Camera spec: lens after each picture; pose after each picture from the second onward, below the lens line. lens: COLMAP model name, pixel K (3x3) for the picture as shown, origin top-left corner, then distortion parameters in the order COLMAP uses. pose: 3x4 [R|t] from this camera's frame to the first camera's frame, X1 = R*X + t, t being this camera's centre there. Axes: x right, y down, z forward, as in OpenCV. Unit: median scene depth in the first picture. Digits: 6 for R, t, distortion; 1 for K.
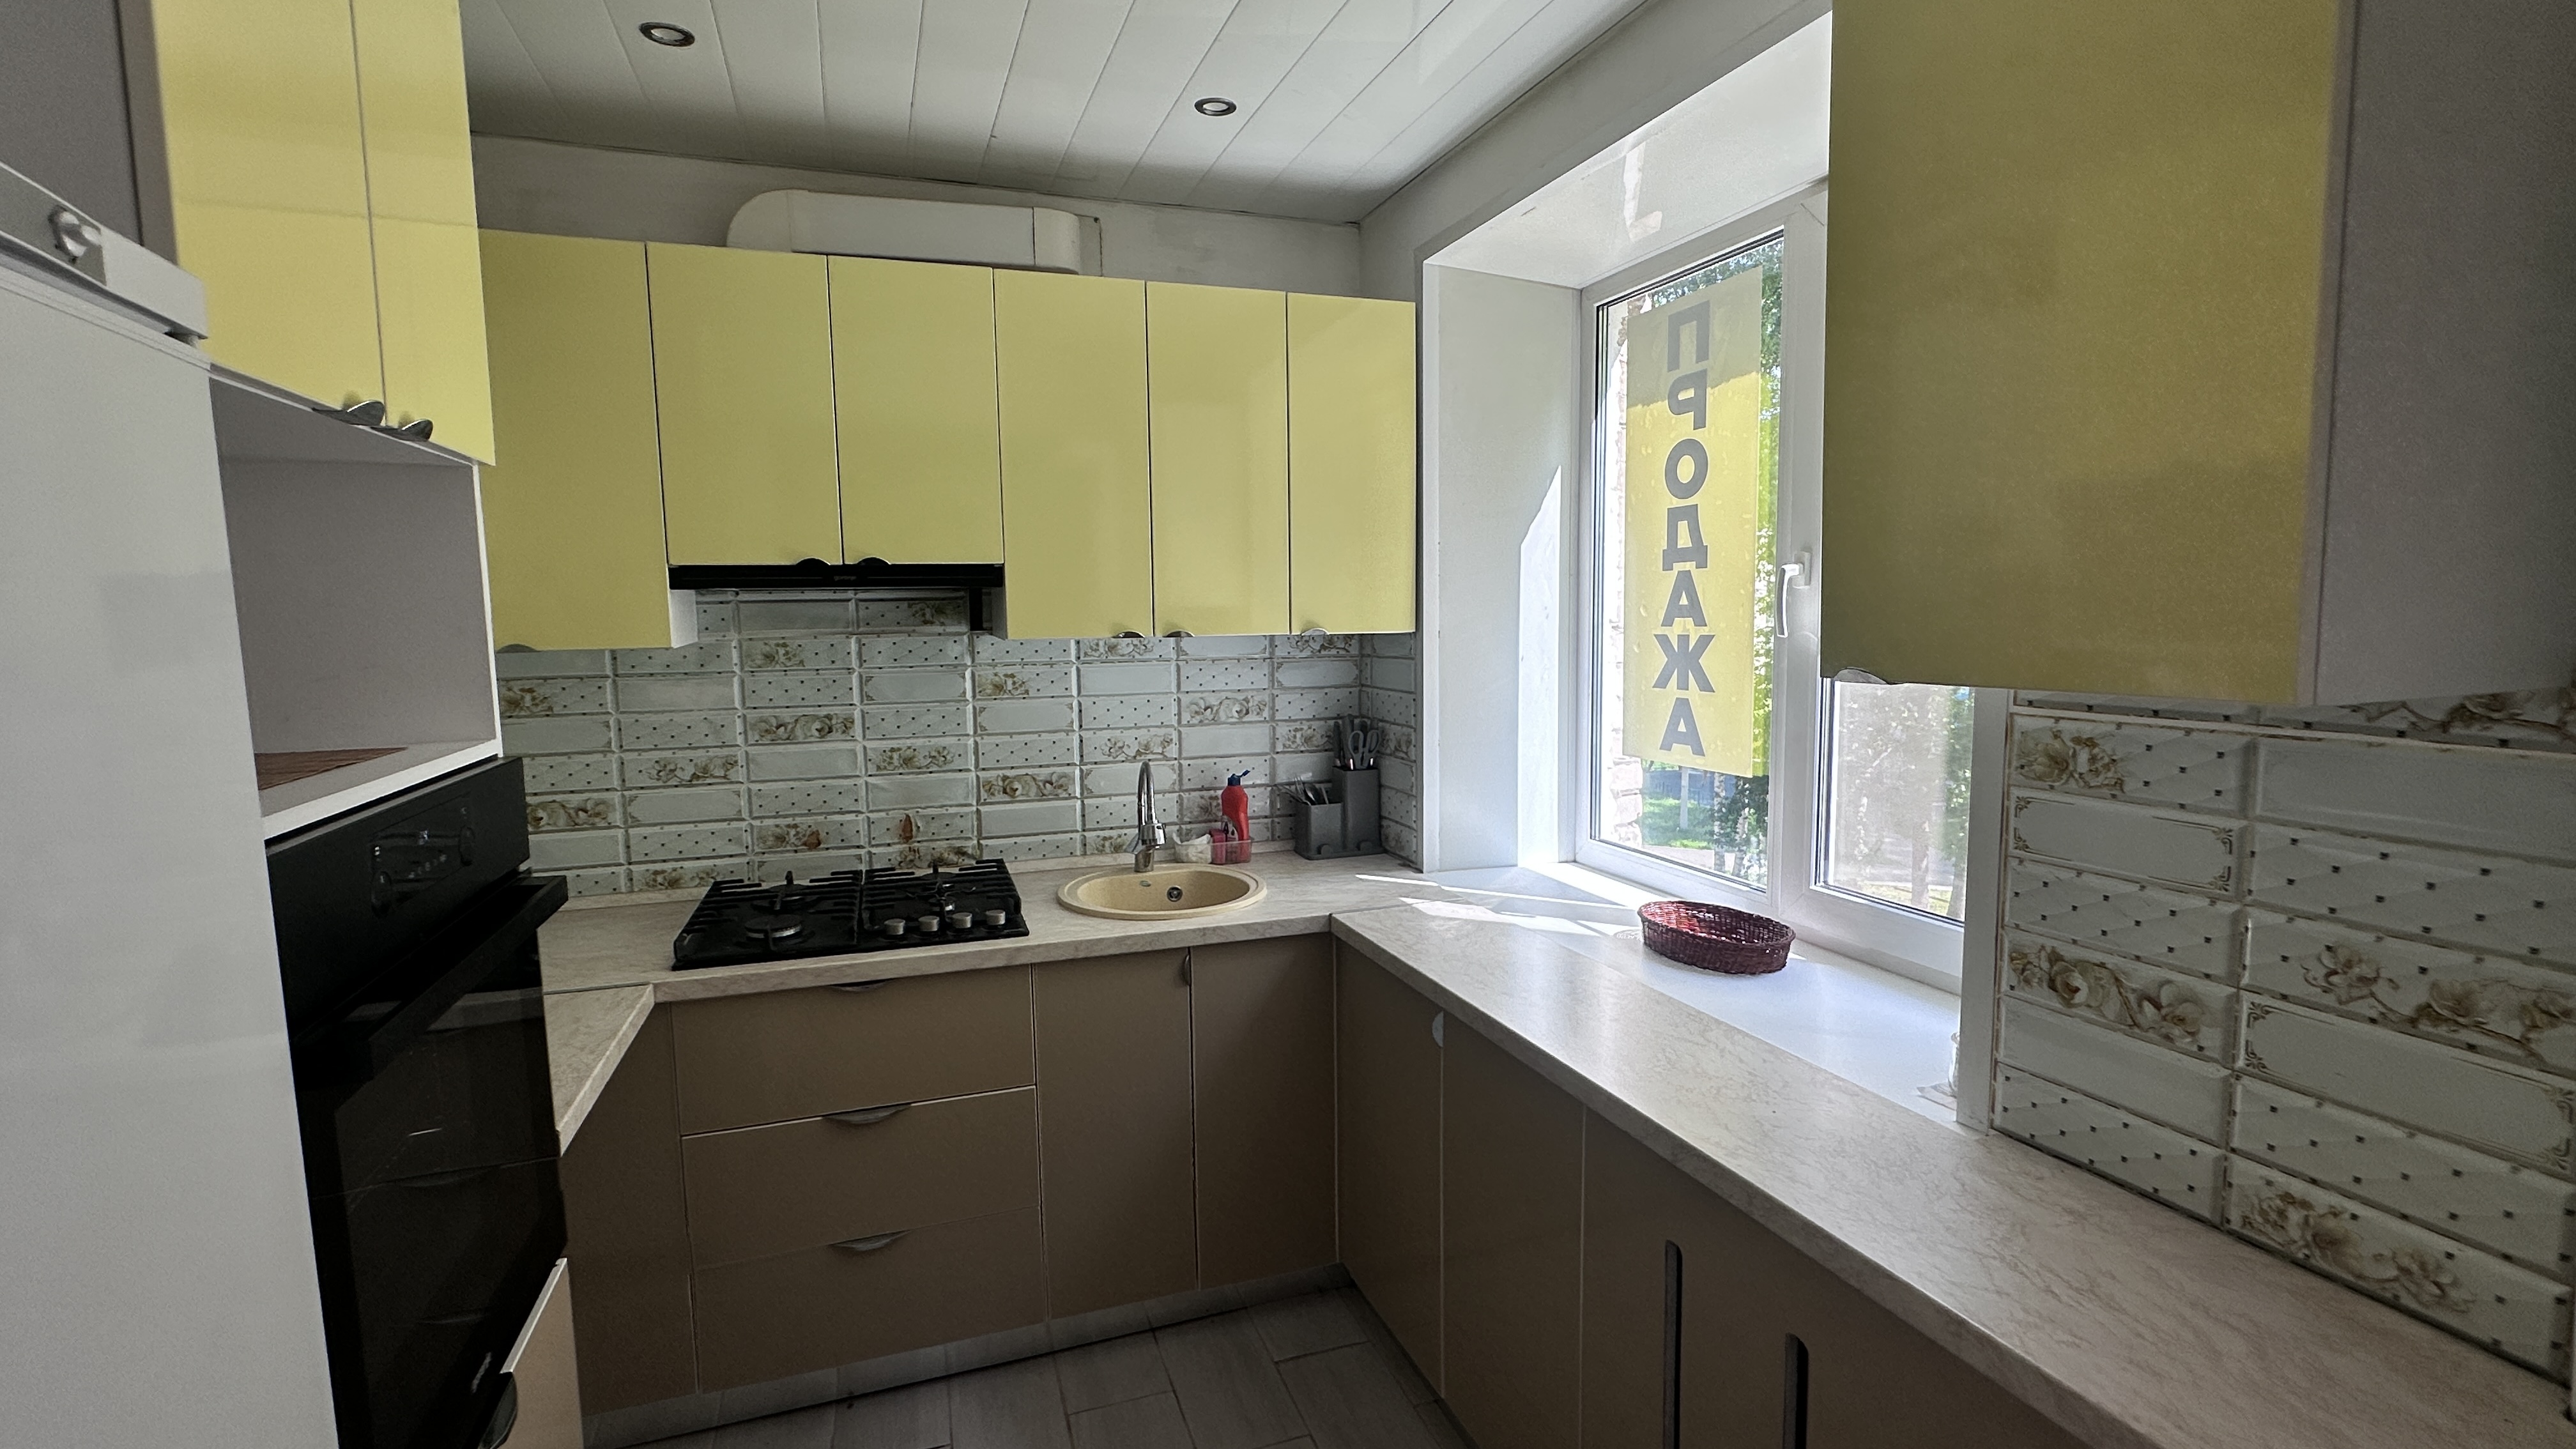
lens RADIAL K [[1142.4, 0, 1283.6], [0, 1142.4, 724.5], [0, 0, 1]] dist [-0.006655, 0.002356]
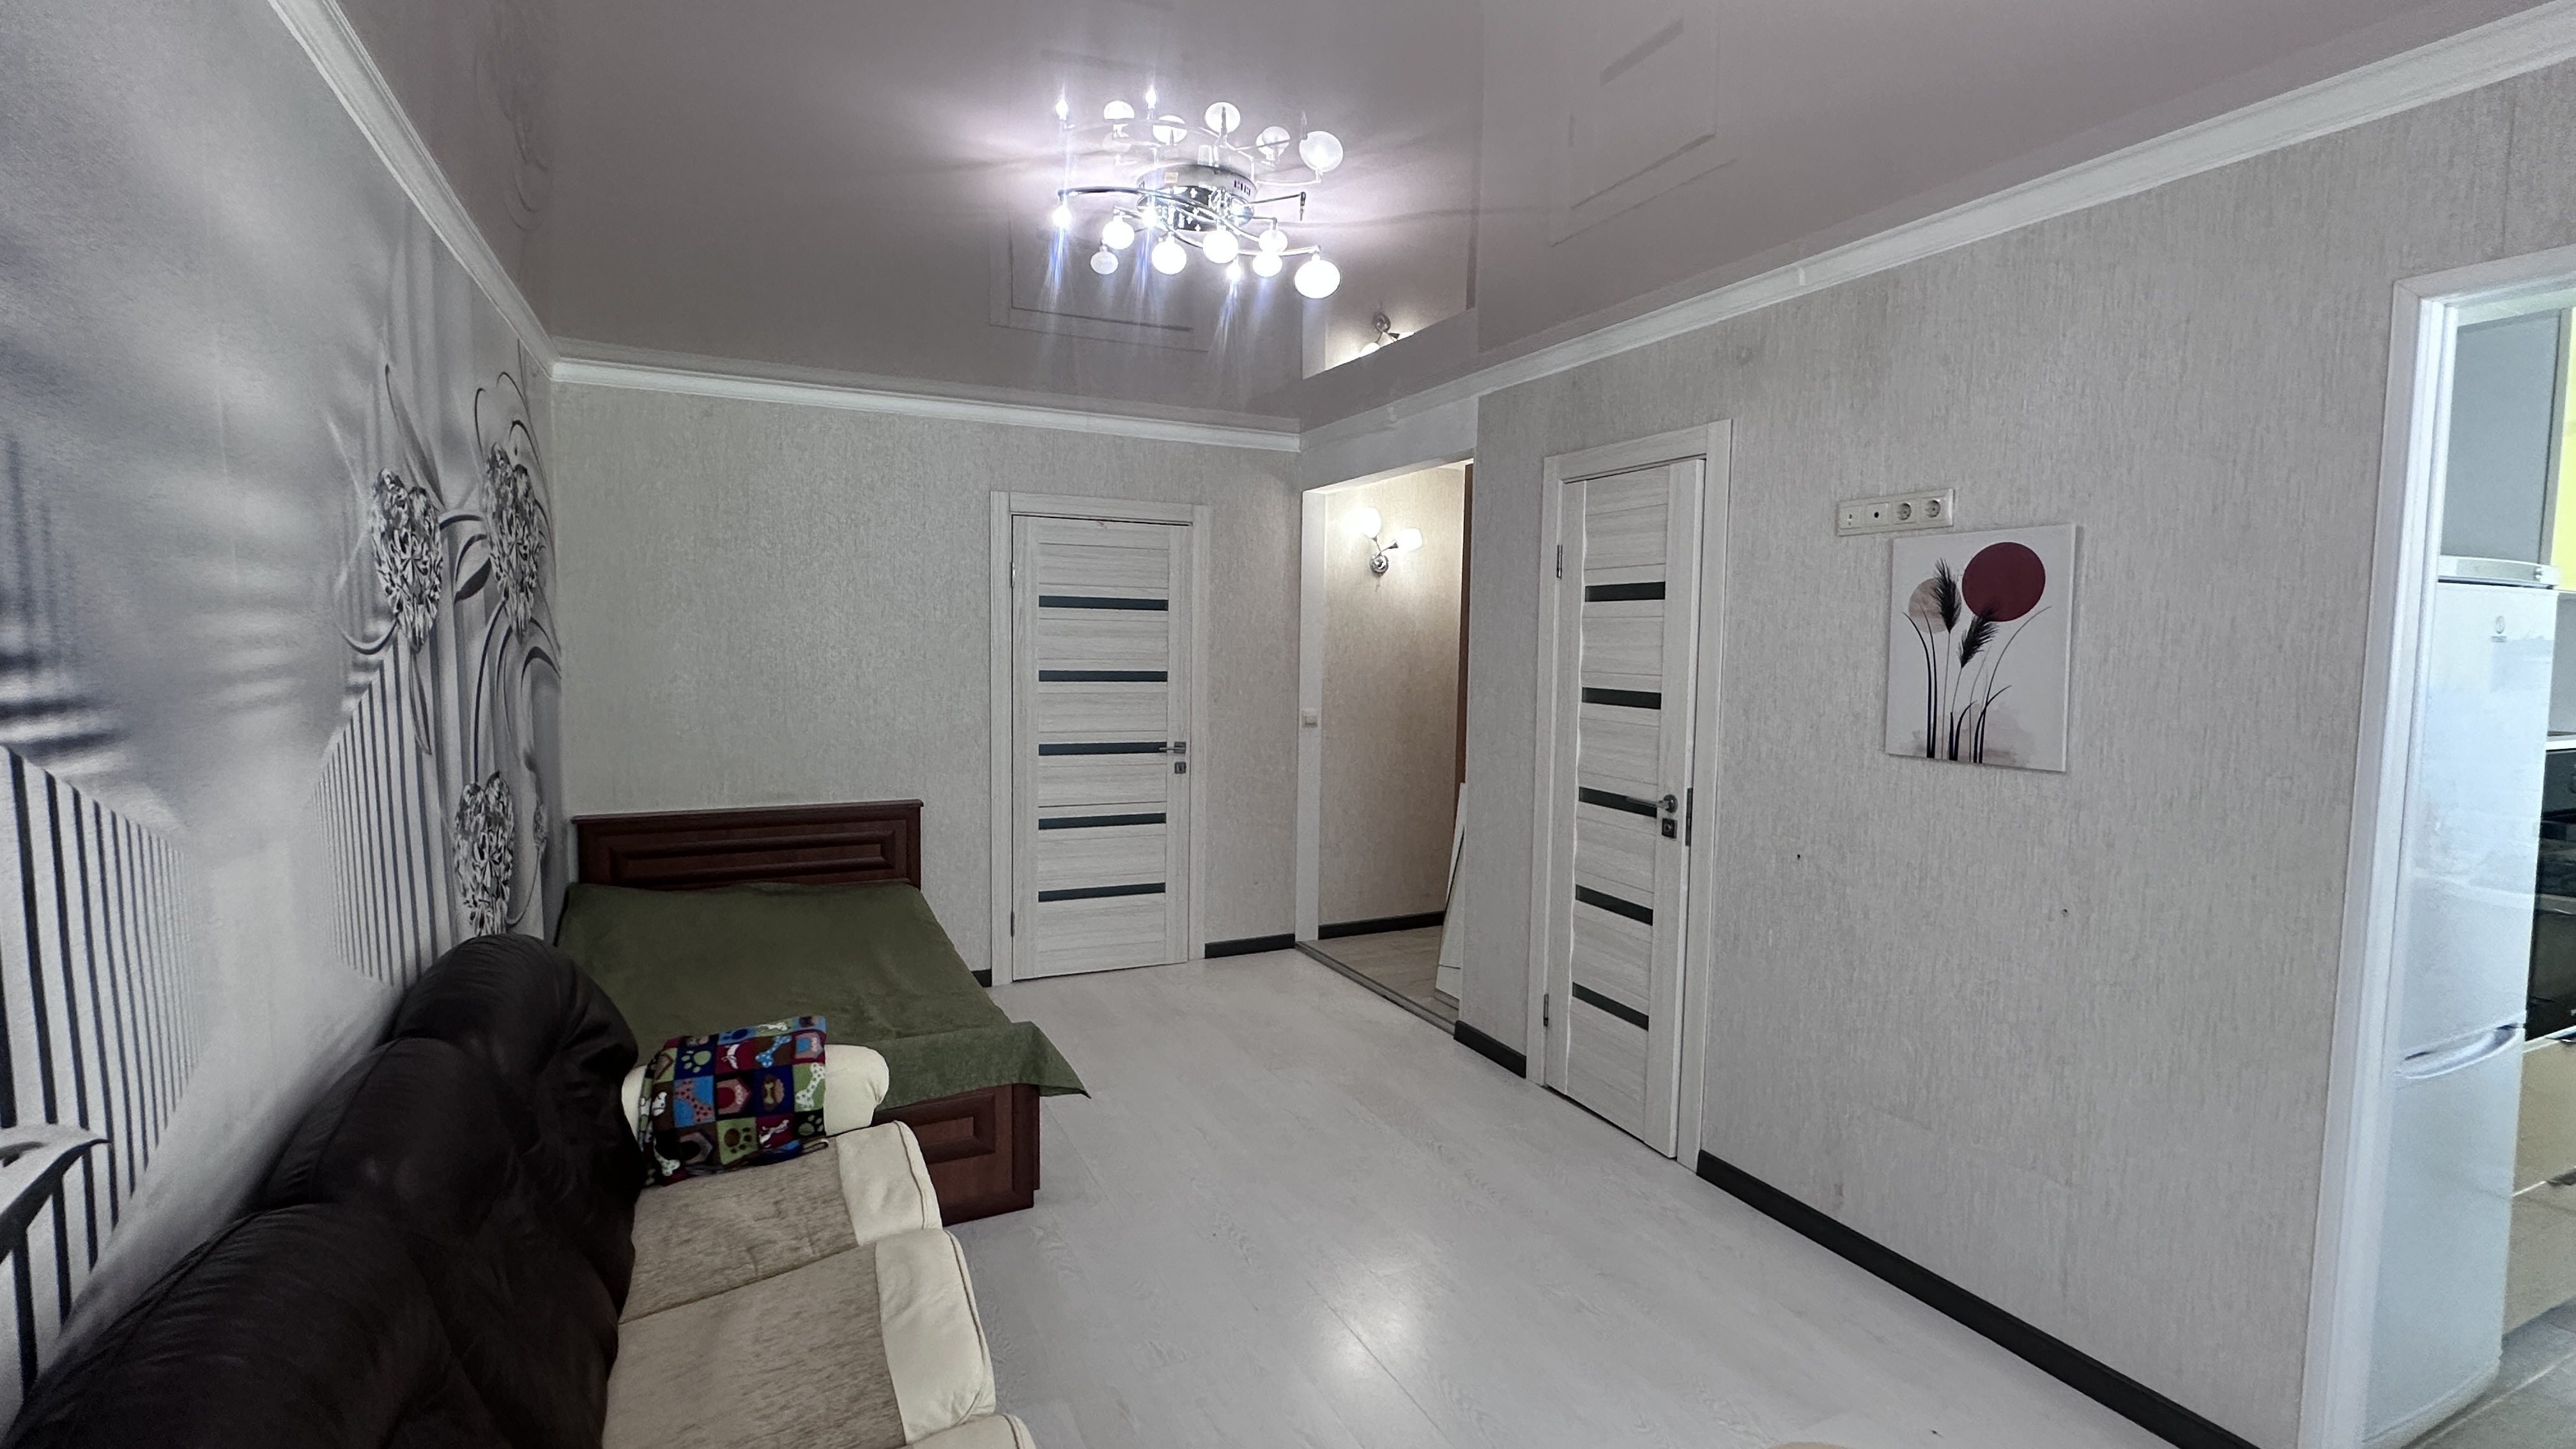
lens RADIAL K [[1142.4, 0, 1294.0], [0, 1142.4, 722.3], [0, 0, 1]] dist [-0.006655, 0.002356]
pose [[0.107296, 0.085552, -0.990539, 0.584989], [-0.116212, 0.990541, 0.072964, 0.068245], [0.987412, 0.107284, 0.116223, -0.890198]]
